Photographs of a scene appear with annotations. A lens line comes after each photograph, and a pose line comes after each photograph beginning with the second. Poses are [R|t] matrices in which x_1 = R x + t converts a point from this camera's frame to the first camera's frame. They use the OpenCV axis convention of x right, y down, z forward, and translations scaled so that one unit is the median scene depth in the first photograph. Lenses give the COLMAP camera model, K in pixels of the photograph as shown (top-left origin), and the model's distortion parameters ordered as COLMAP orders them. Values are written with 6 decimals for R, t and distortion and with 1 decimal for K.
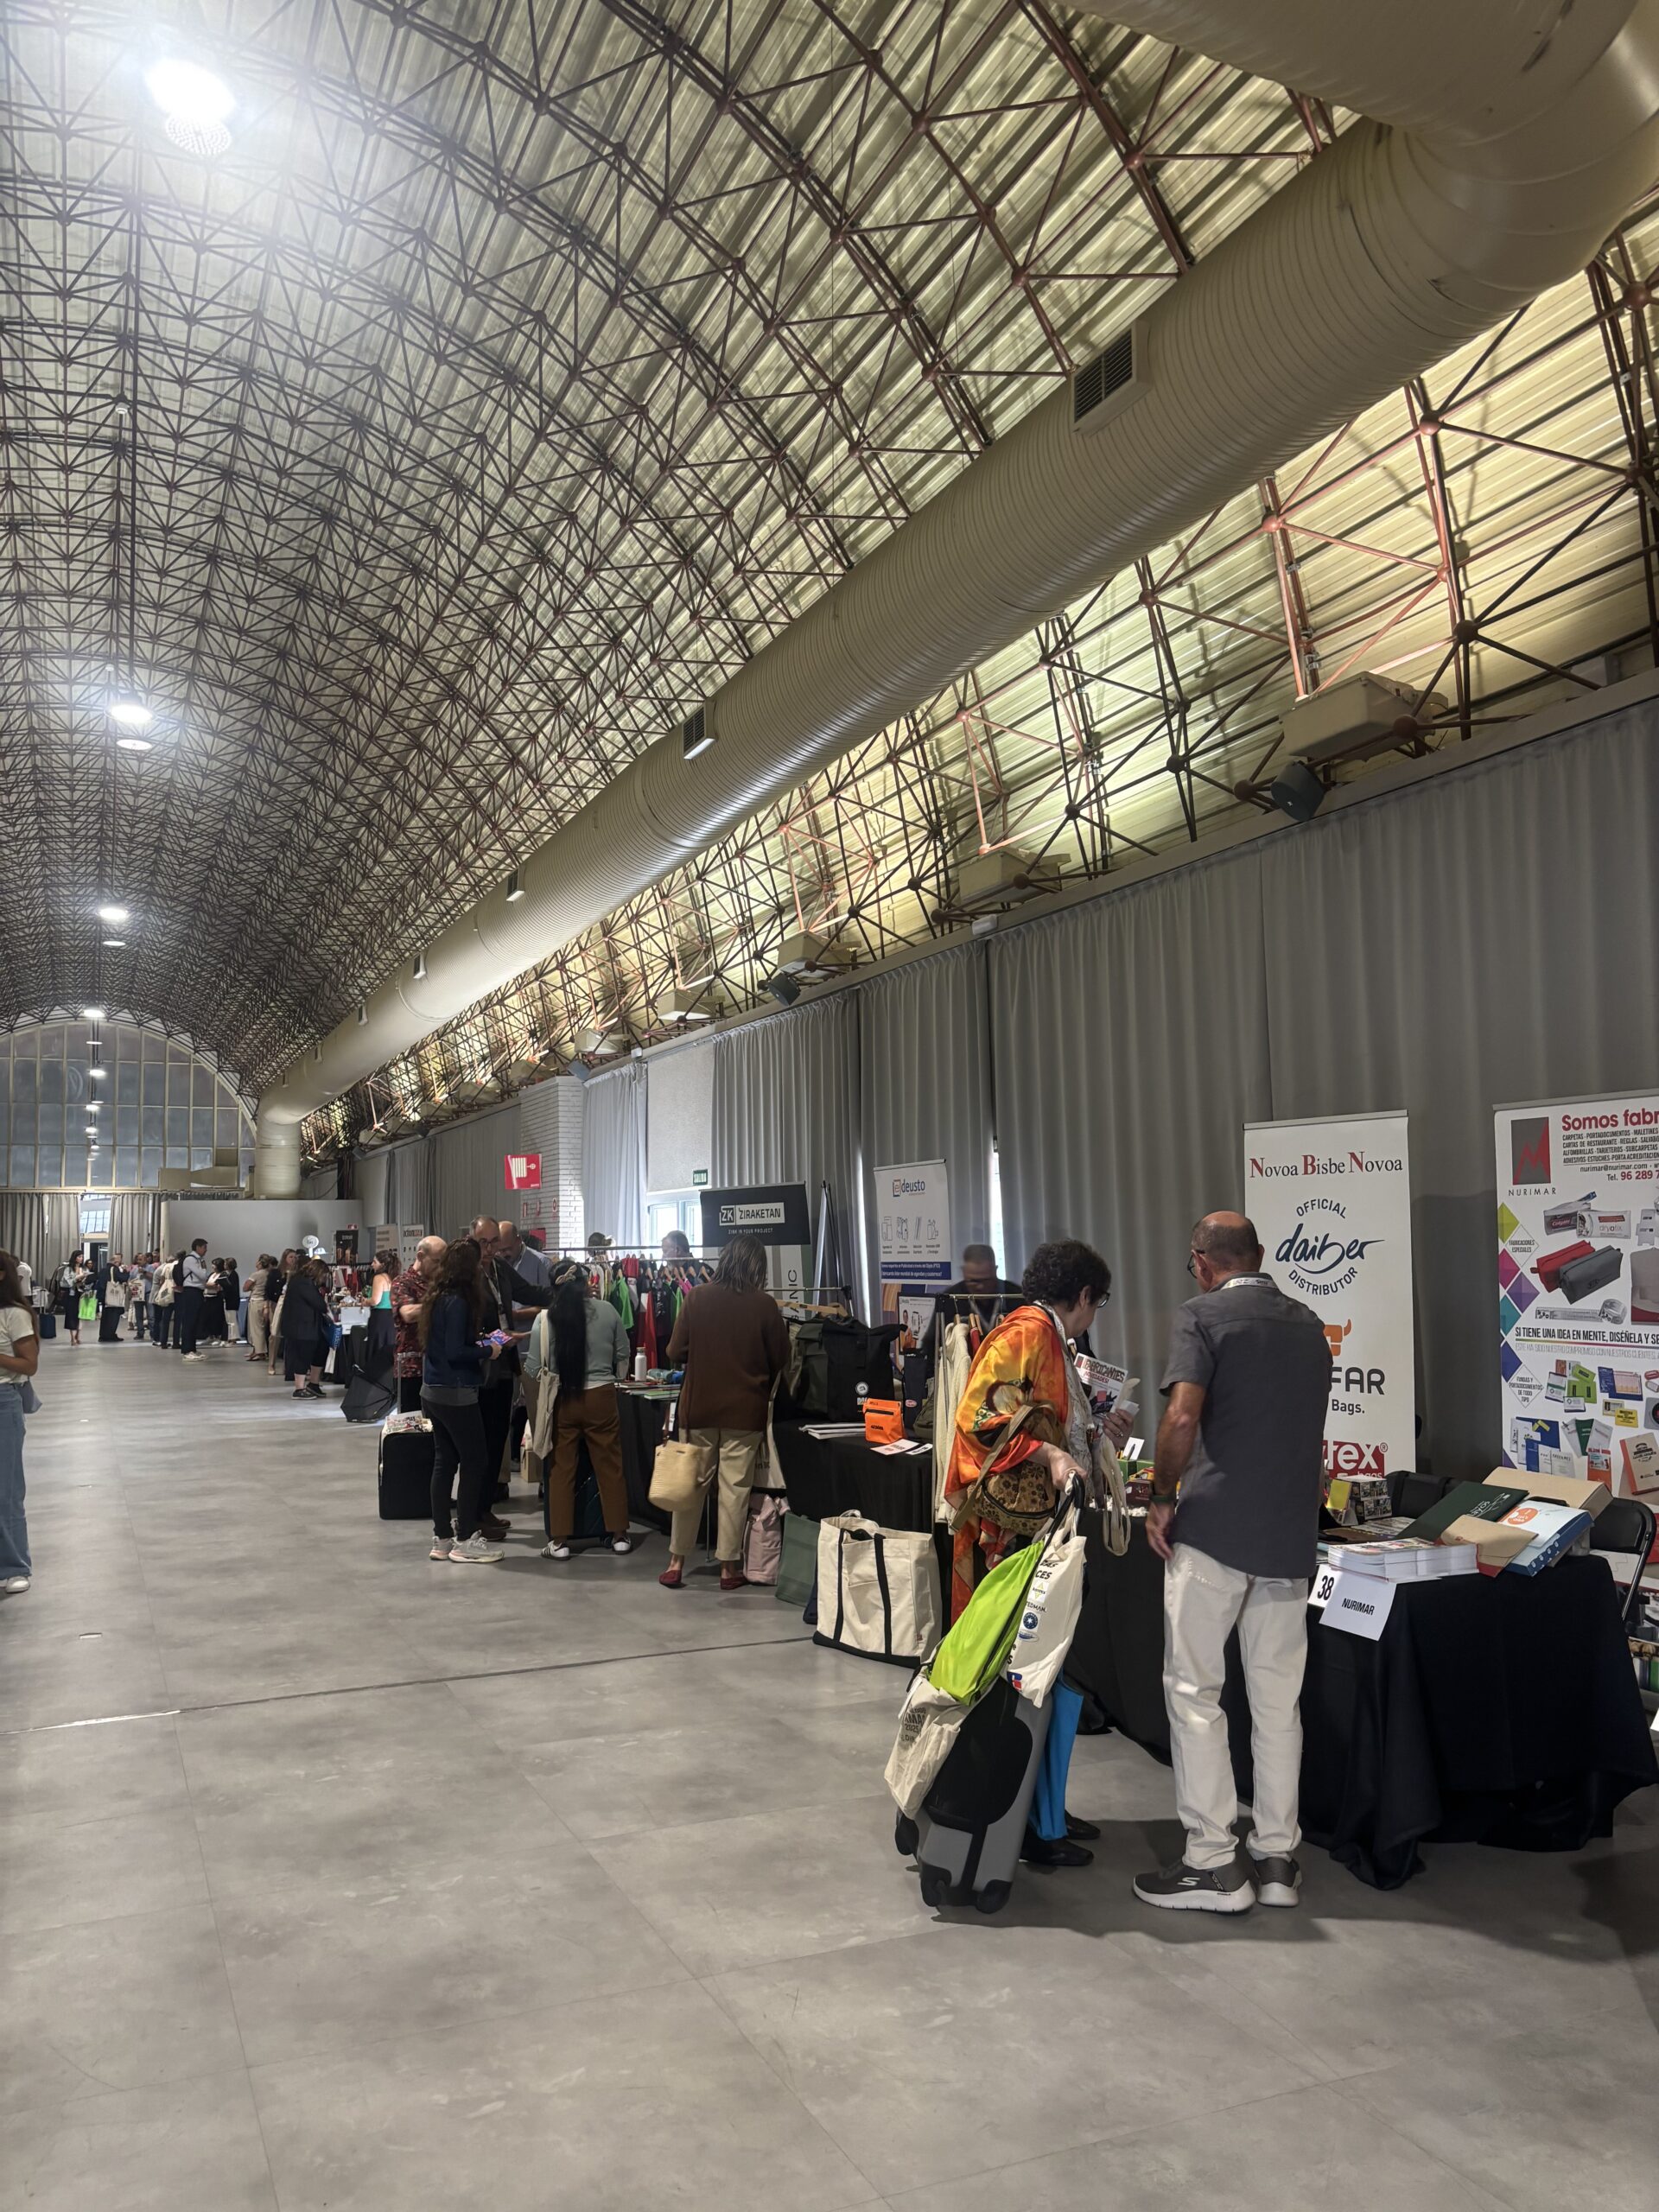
lens RADIAL K [[1668.7, 0, 849.5], [0, 1668.7, 1058.6], [0, 0, 1]] dist [-0.058956, 0.092229]
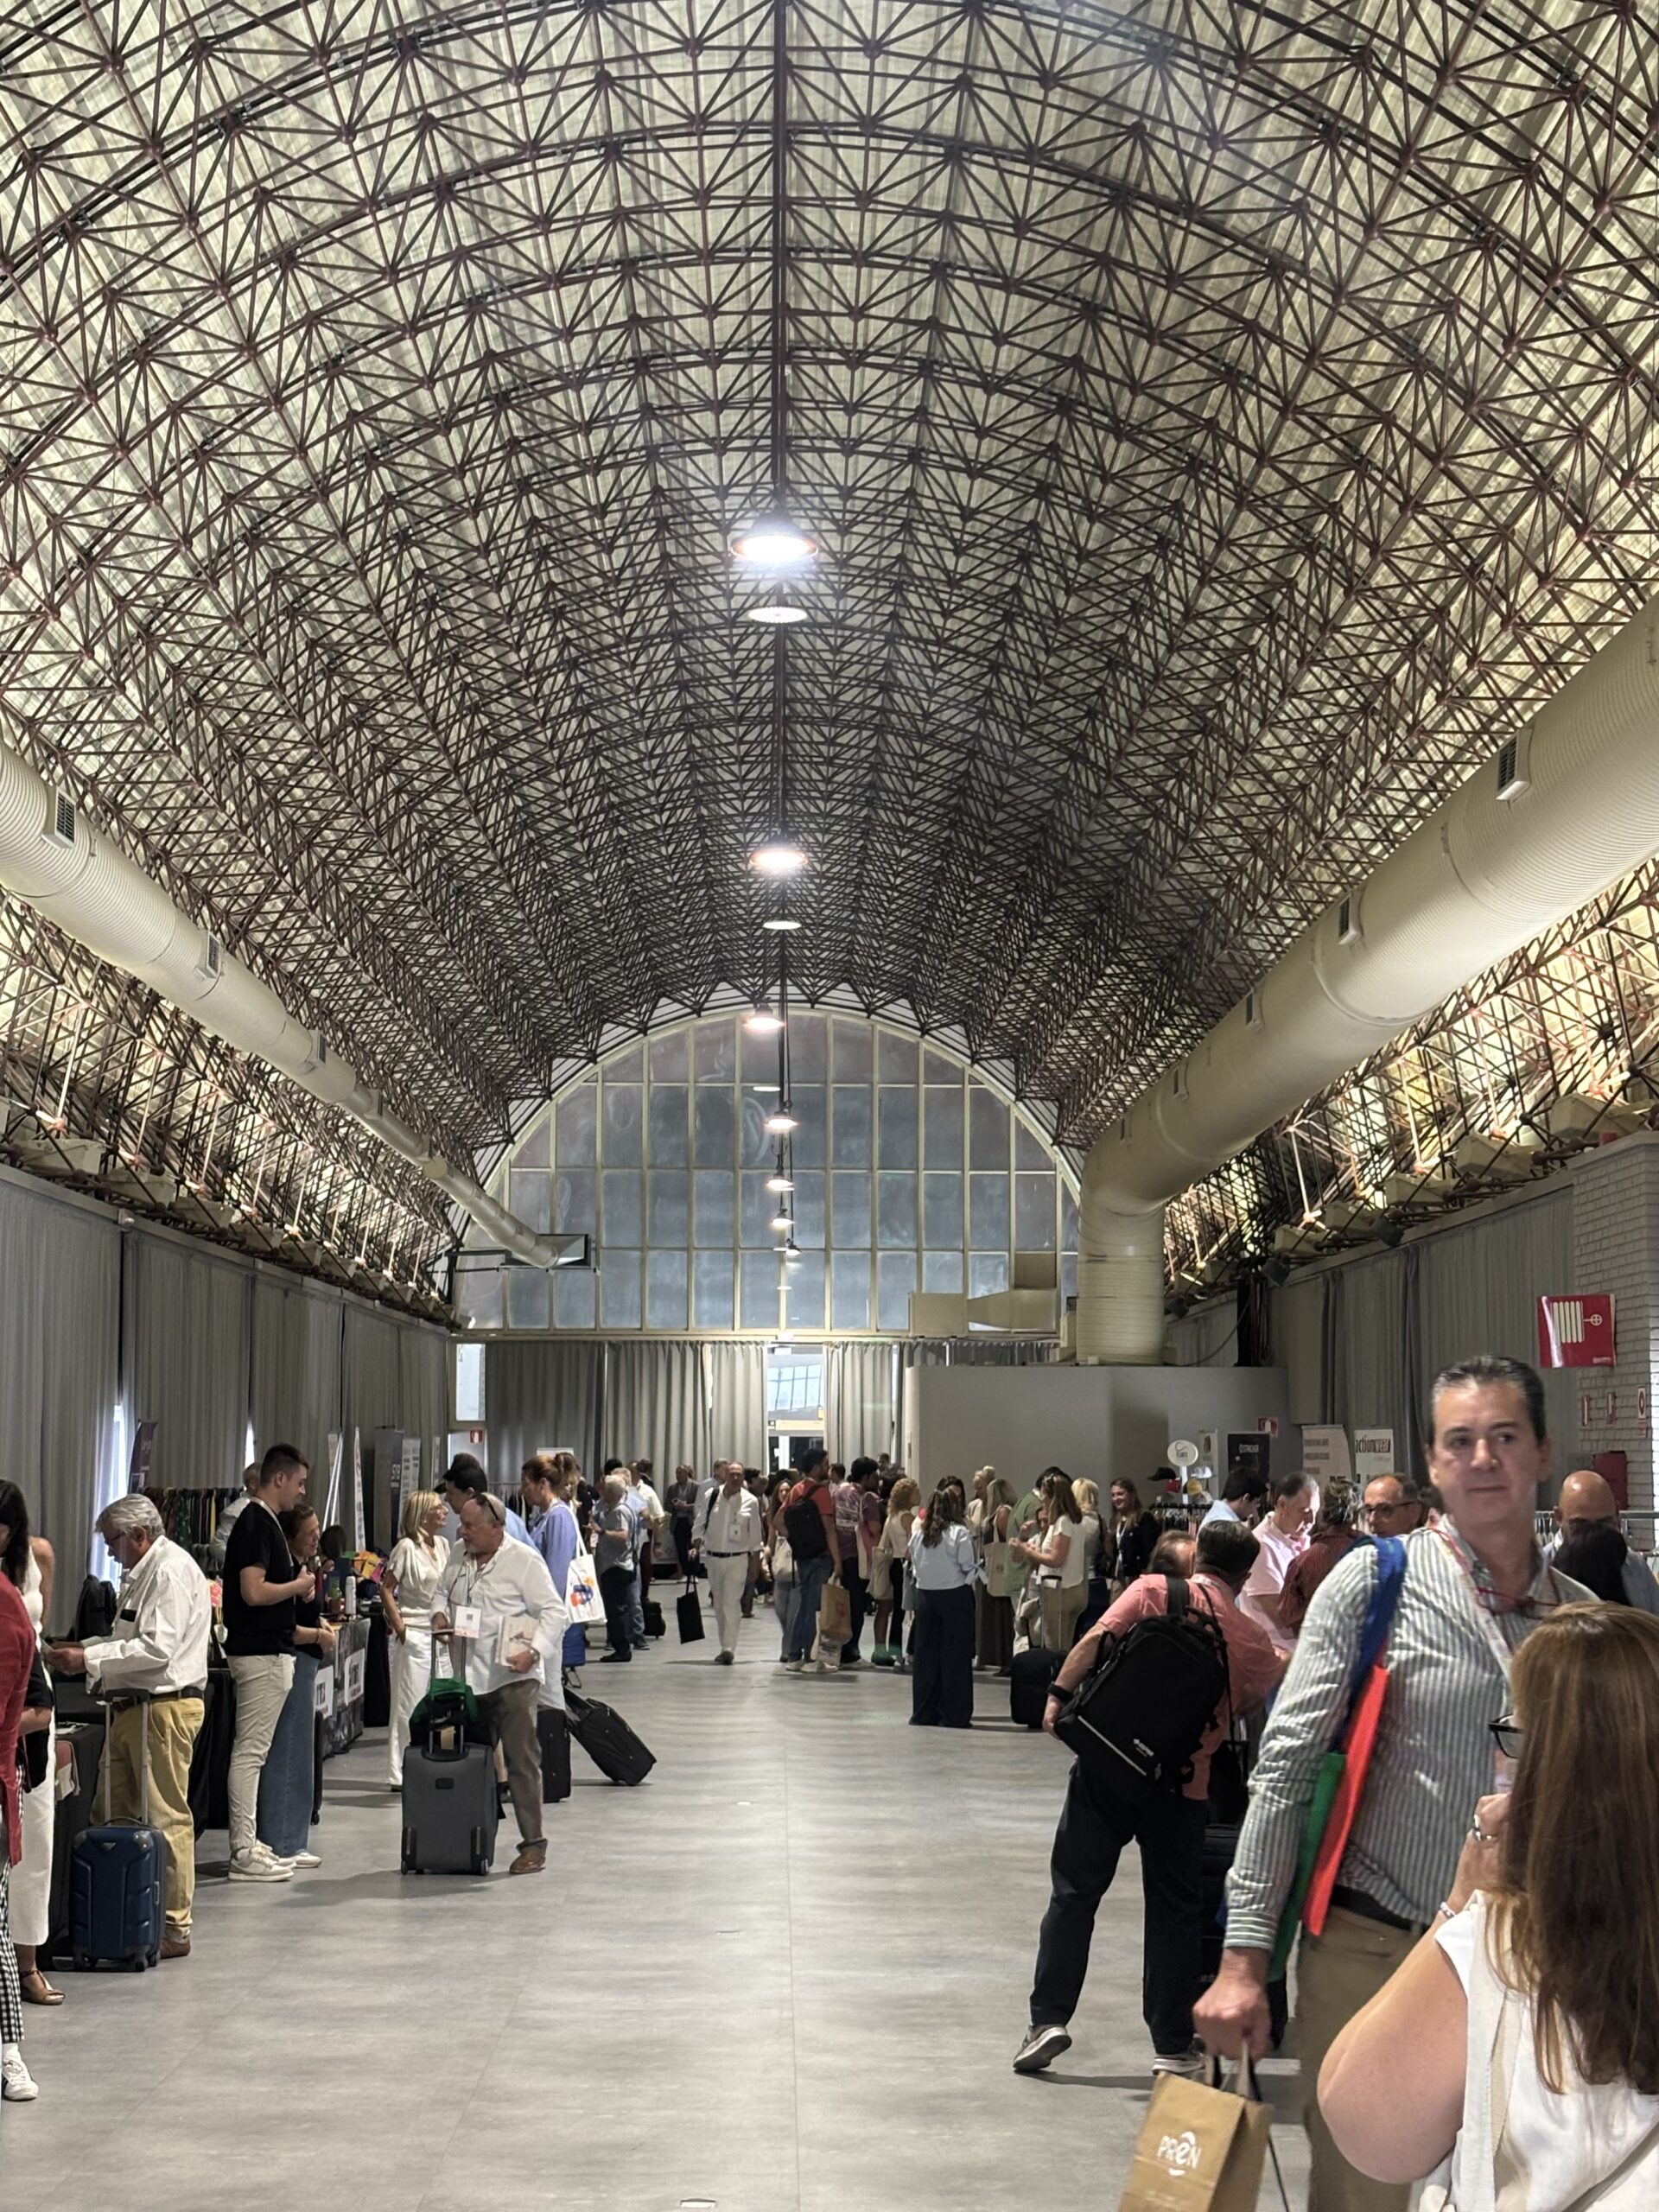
lens RADIAL K [[4016.7, 0, 790.7], [0, 4016.7, 1099.9], [0, 0, 1]] dist [0.460018, -0.247196]
pose [[0.909384, -0.027974, -0.415015, 0.059074], [0.038663, 0.999101, 0.017376, -0.015854], [0.414156, -0.031847, 0.909649, -0.127940]]
